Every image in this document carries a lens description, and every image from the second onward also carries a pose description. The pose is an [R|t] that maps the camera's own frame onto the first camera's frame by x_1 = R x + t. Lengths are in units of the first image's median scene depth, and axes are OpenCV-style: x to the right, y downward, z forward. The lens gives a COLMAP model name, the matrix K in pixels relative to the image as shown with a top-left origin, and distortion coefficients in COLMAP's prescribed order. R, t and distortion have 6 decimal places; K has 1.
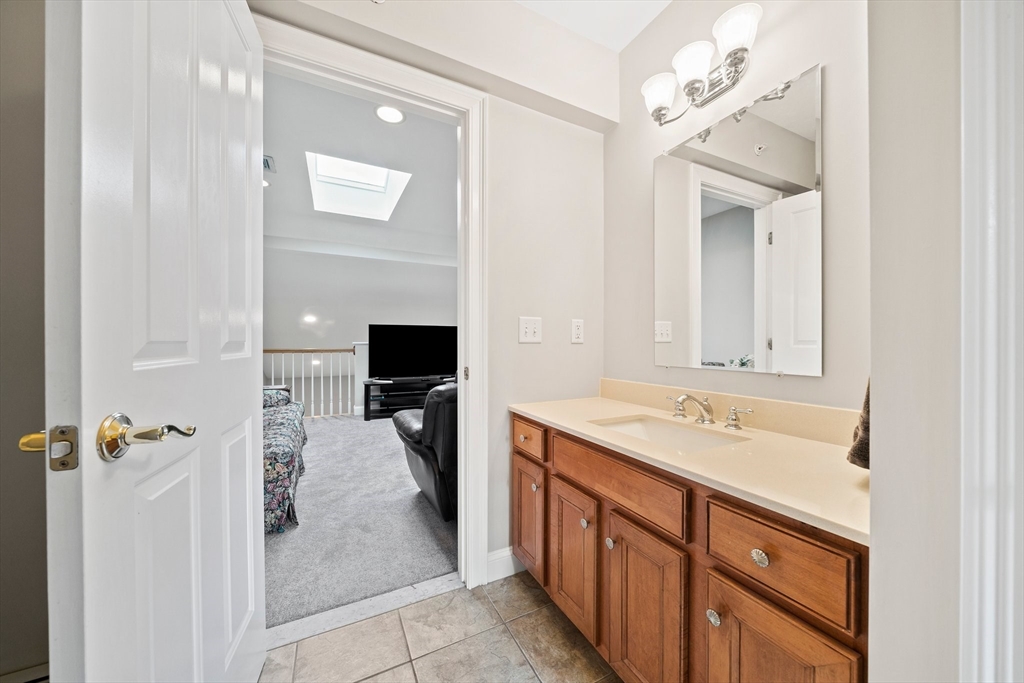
lens RADIAL K [[357.7, 0, 516.8], [0, 357.7, 343.7], [0, 0, 1]] dist [-0.006867, 0.000310]
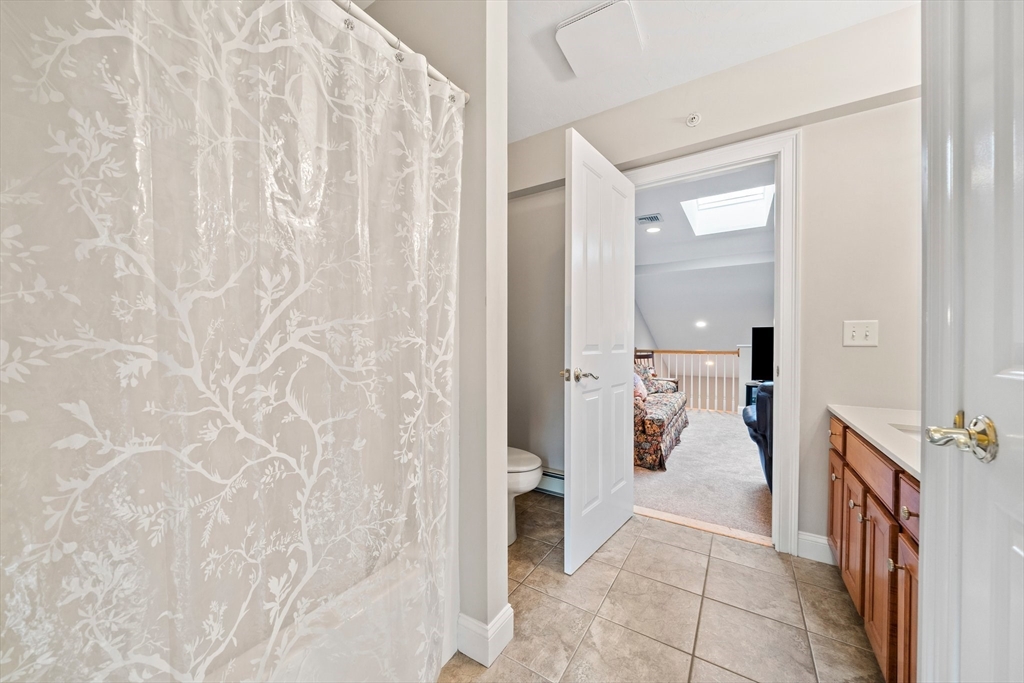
lens RADIAL K [[357.7, 0, 514.1], [0, 357.7, 345.3], [0, 0, 1]] dist [-0.006867, 0.000310]
pose [[0.502588, 0.005333, -0.864509, 0.338479], [-0.006941, 0.999974, 0.002134, -0.000810], [0.864498, 0.004928, 0.502612, -0.277783]]
